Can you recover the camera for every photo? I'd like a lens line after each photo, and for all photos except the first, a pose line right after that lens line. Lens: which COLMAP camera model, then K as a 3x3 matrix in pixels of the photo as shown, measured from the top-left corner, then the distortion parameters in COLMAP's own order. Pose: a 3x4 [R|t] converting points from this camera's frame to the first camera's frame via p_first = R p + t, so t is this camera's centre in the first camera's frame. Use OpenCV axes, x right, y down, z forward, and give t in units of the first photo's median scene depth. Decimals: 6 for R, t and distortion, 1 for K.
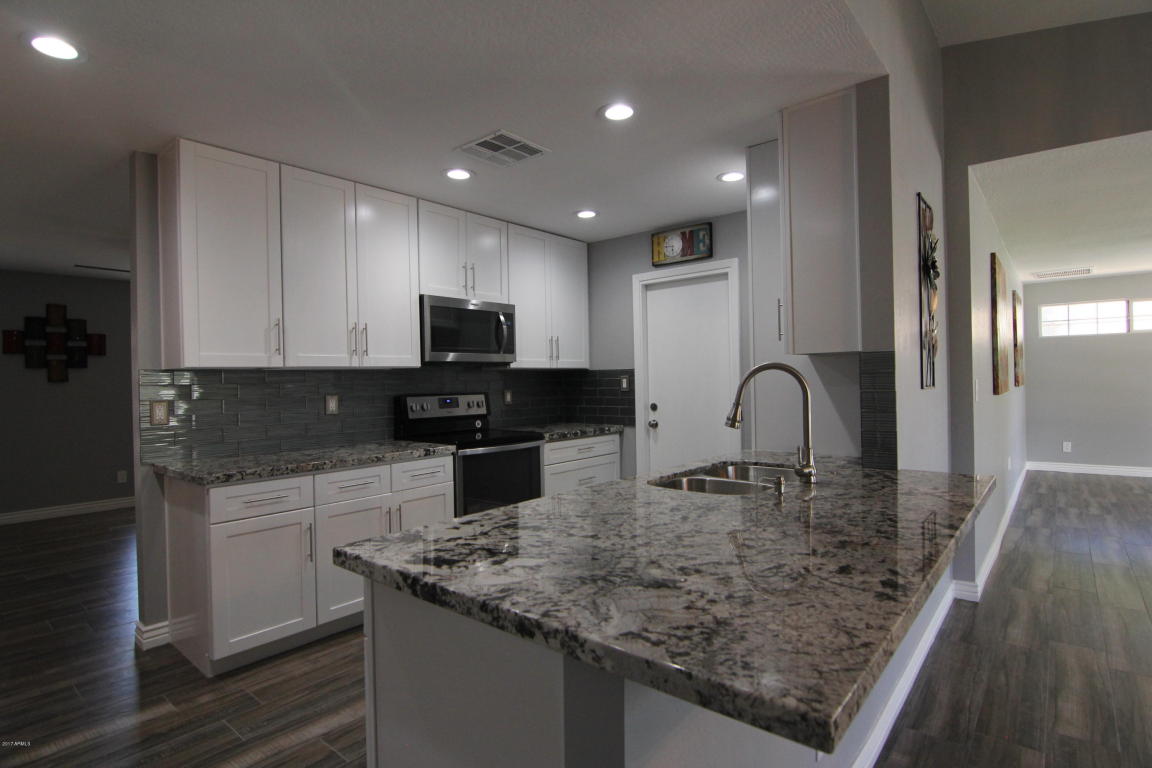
lens RADIAL K [[582.6, 0, 576.6], [0, 582.6, 381.3], [0, 0, 1]] dist [-0.002497, -0.014657]
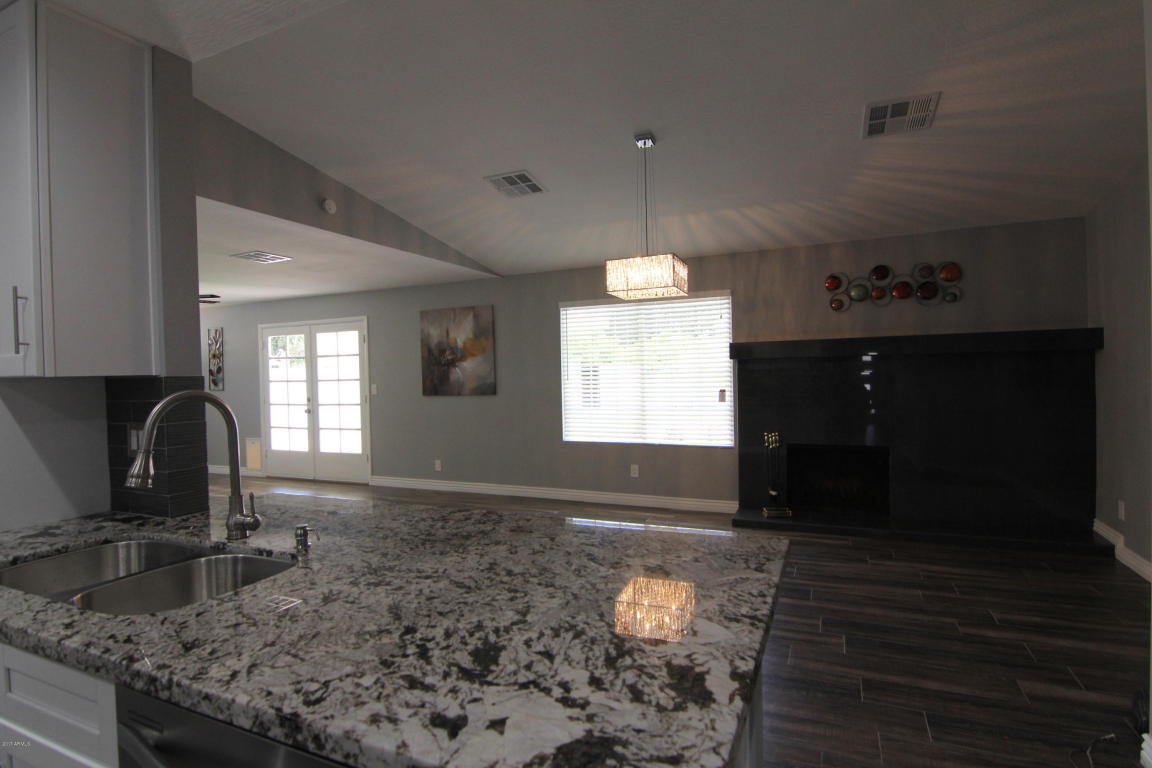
lens RADIAL K [[582.6, 0, 576.6], [0, 582.6, 381.3], [0, 0, 1]] dist [-0.002497, -0.014657]
pose [[-0.273545, 0.010246, 0.961805, -0.299899], [0.030505, 0.999533, -0.001972, -0.016204], [-0.961375, 0.028801, -0.273729, 0.450111]]
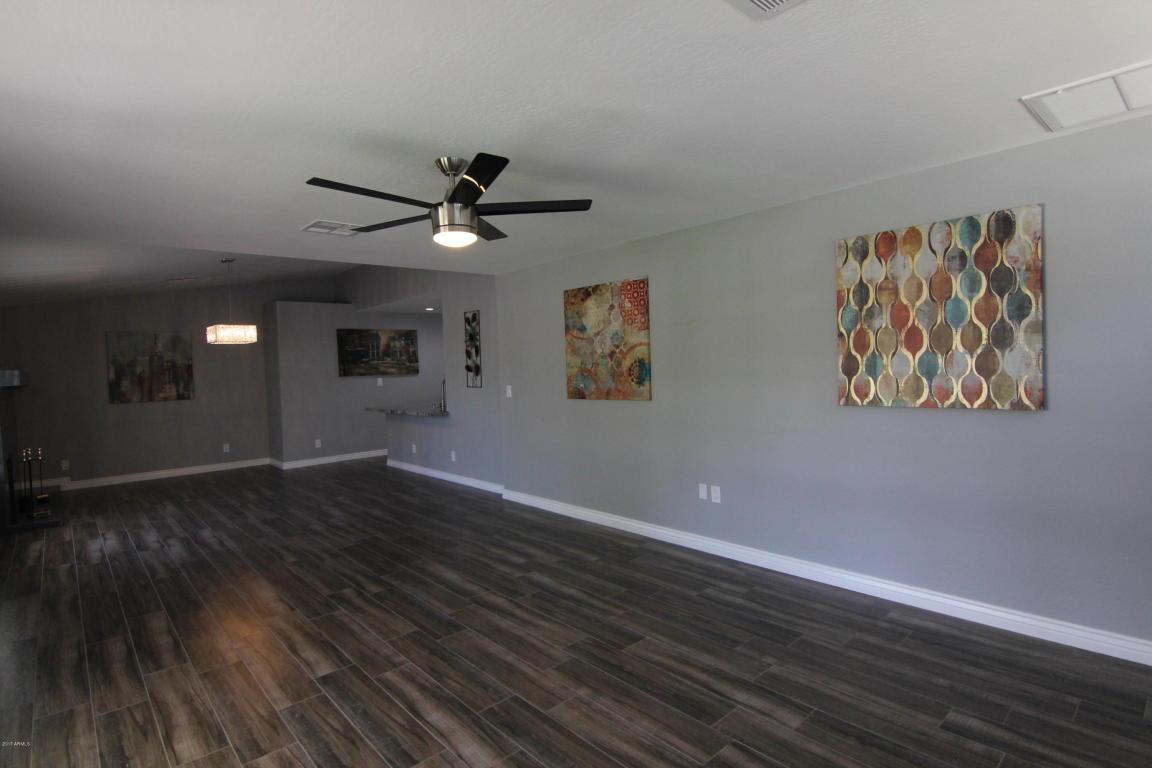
lens RADIAL K [[582.6, 0, 576.6], [0, 582.6, 381.3], [0, 0, 1]] dist [-0.002497, -0.014657]
pose [[-0.135378, 0.052461, -0.989404, 2.409565], [0.037634, 0.998149, 0.047775, -0.092949], [0.990079, -0.030767, -0.137101, 1.420801]]
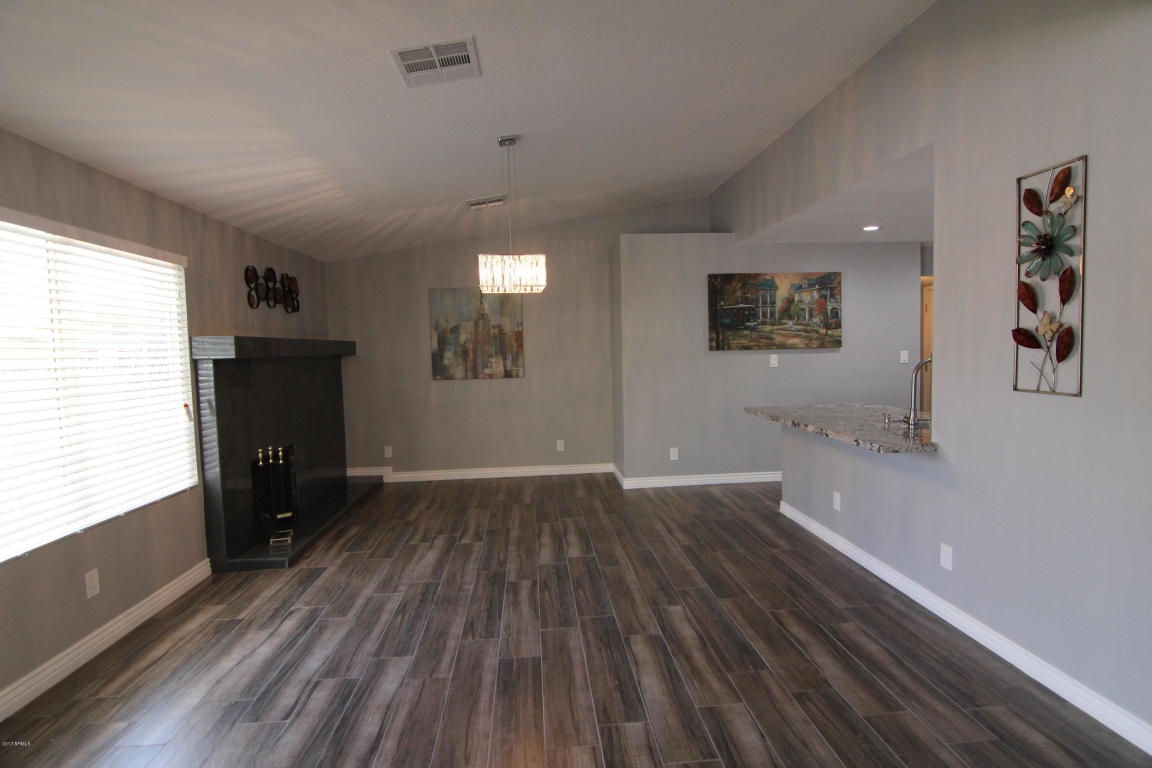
lens RADIAL K [[582.6, 0, 576.6], [0, 582.6, 381.3], [0, 0, 1]] dist [-0.002497, -0.014657]
pose [[-0.710731, 0.077027, -0.699234, 1.346108], [0.038324, 0.996751, 0.070847, -0.073264], [0.702419, 0.023556, -0.711374, 0.894735]]
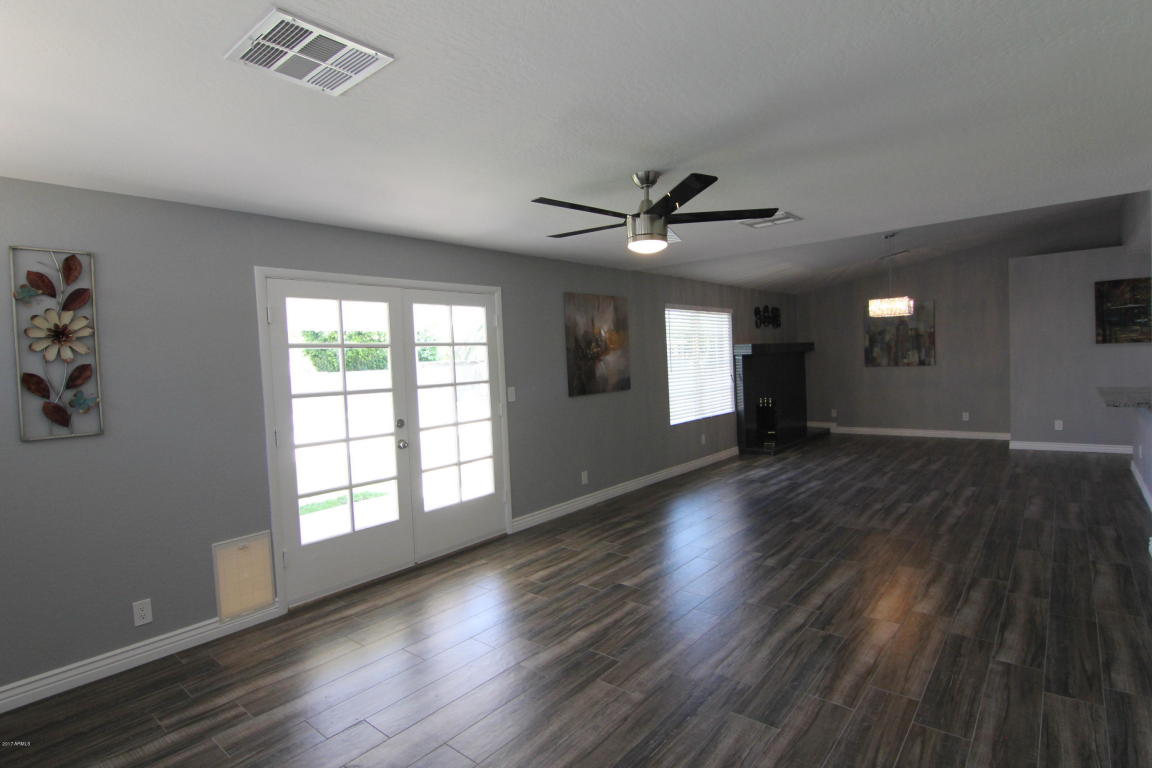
lens RADIAL K [[582.6, 0, 576.6], [0, 582.6, 381.3], [0, 0, 1]] dist [-0.002497, -0.014657]
pose [[-0.997984, 0.063327, 0.004295, 1.742364], [0.063451, 0.997133, 0.041239, -0.095963], [-0.001671, 0.041428, -0.999140, 2.037685]]
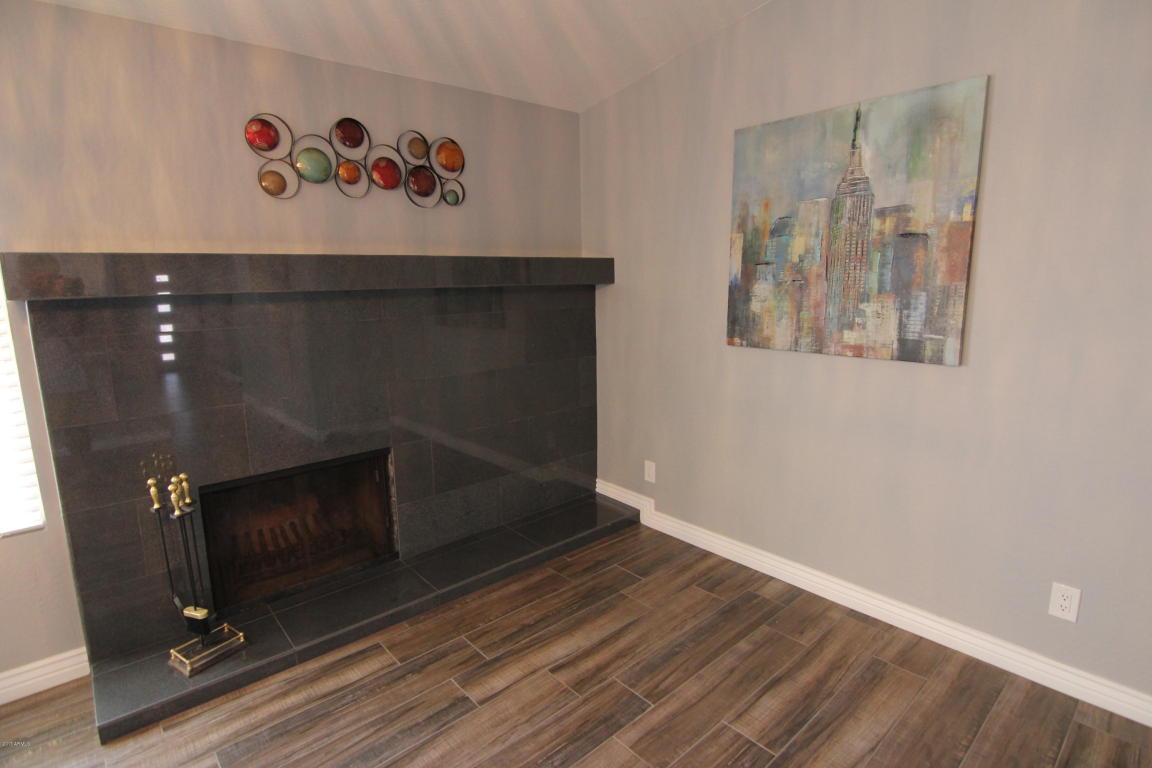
lens RADIAL K [[582.6, 0, 576.6], [0, 582.6, 381.3], [0, 0, 1]] dist [-0.002497, -0.014657]
pose [[-0.988533, 0.006363, 0.150870, 0.455739], [0.033185, 0.983840, 0.175945, -0.065630], [-0.147313, 0.178934, -0.972770, 0.093842]]
